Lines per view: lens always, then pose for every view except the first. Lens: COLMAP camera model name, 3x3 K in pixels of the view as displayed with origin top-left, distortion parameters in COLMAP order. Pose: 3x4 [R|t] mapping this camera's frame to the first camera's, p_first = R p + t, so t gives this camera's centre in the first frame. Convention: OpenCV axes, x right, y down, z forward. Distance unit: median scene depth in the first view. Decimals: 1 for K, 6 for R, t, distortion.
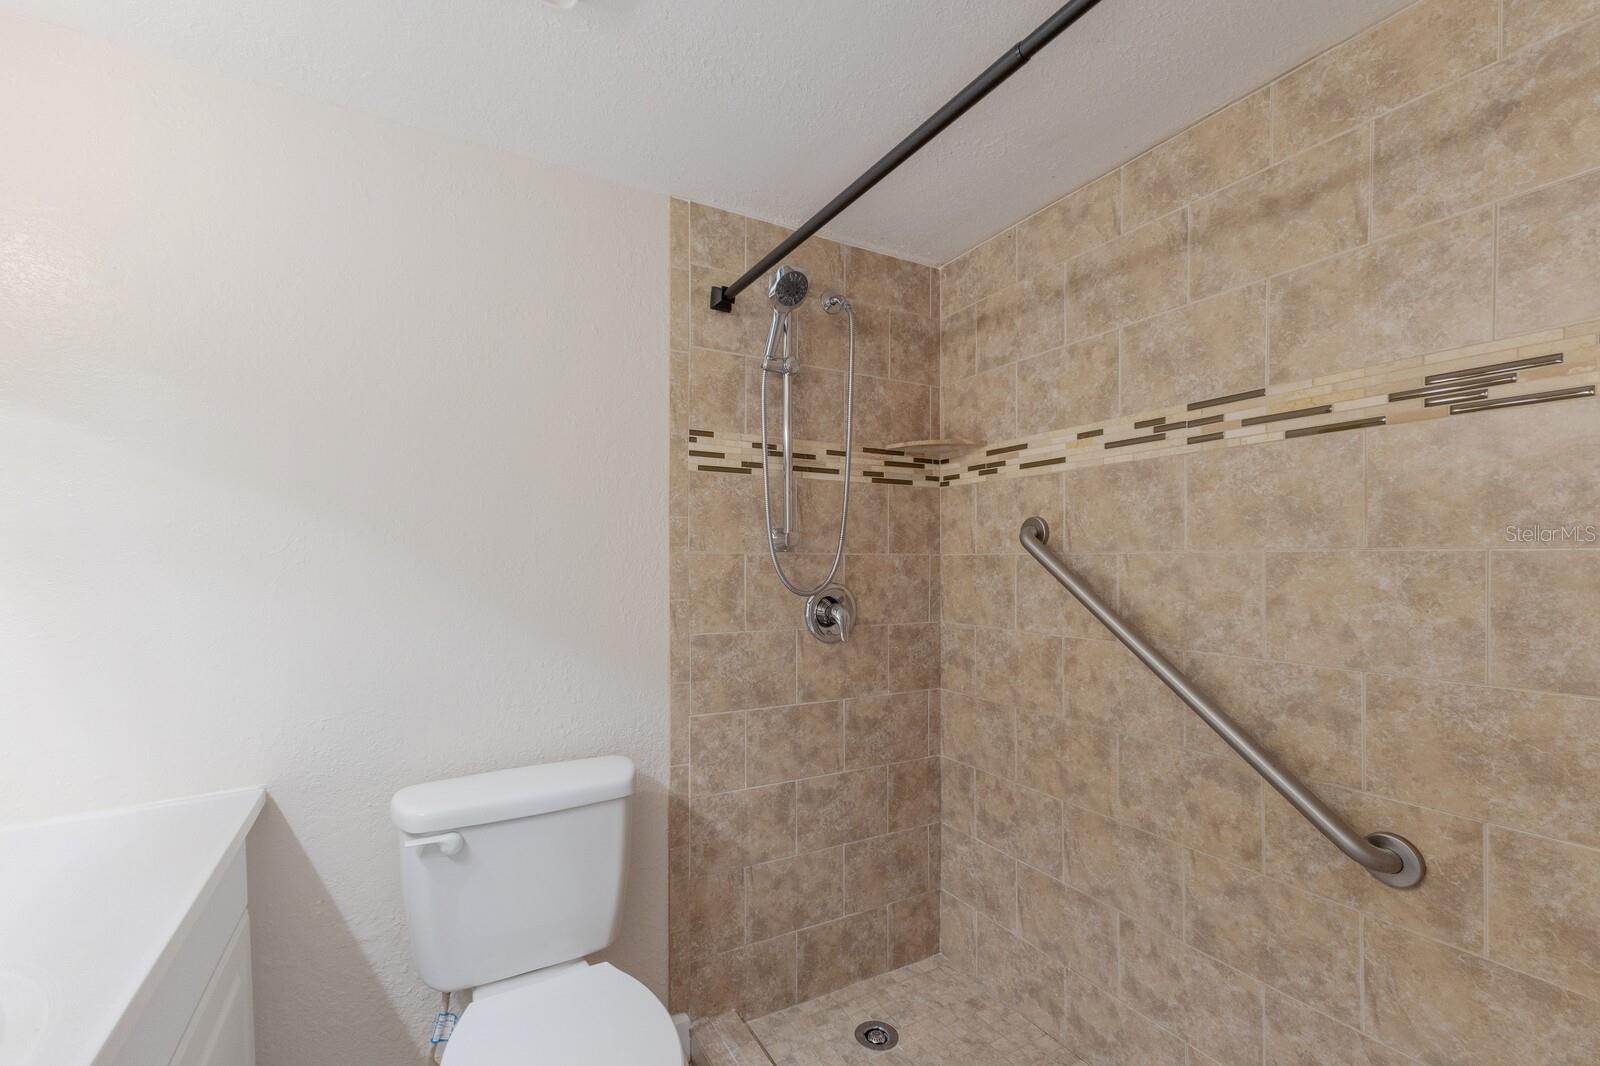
lens RADIAL K [[686.1, 0, 799.2], [0, 686.1, 574.1], [0, 0, 1]] dist [-0.002974, 0.000103]
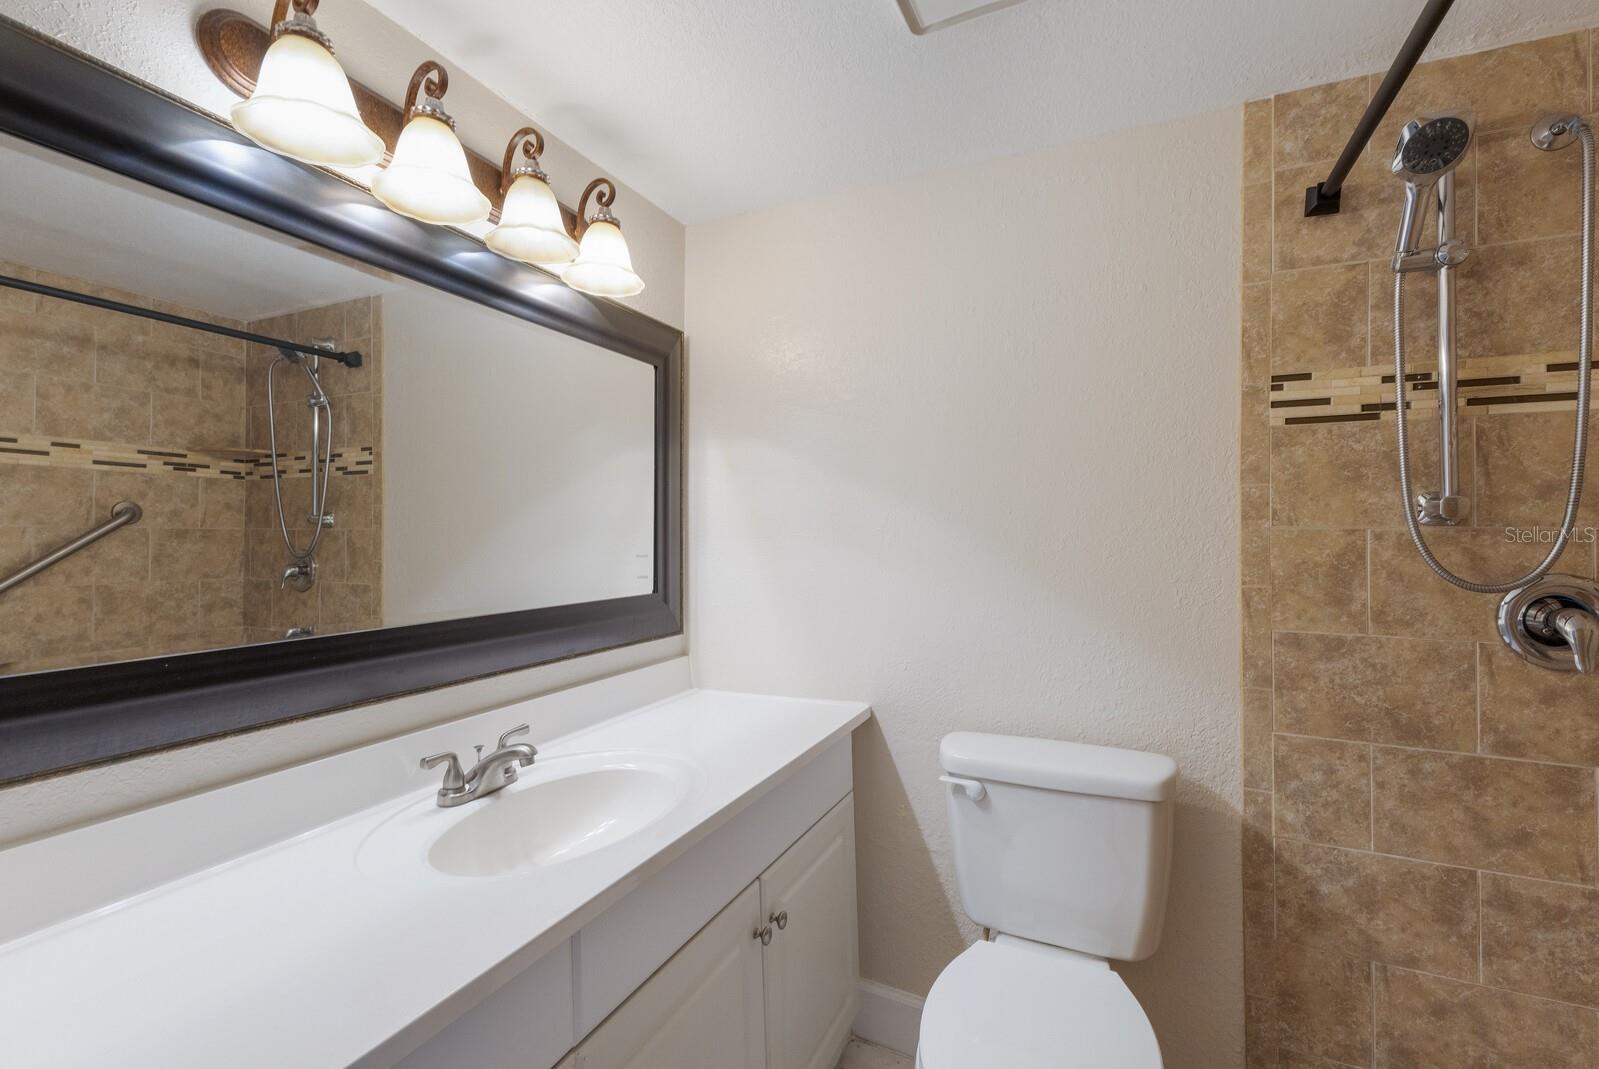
lens RADIAL K [[688.9, 0, 799.5], [0, 688.9, 534.5], [0, 0, 1]] dist [0.003738, -0.004286]
pose [[0.573854, 0.000413, -0.818957, 0.177758], [-0.020301, 0.999700, -0.013720, -0.001119], [0.818706, 0.024499, 0.573690, 0.079622]]
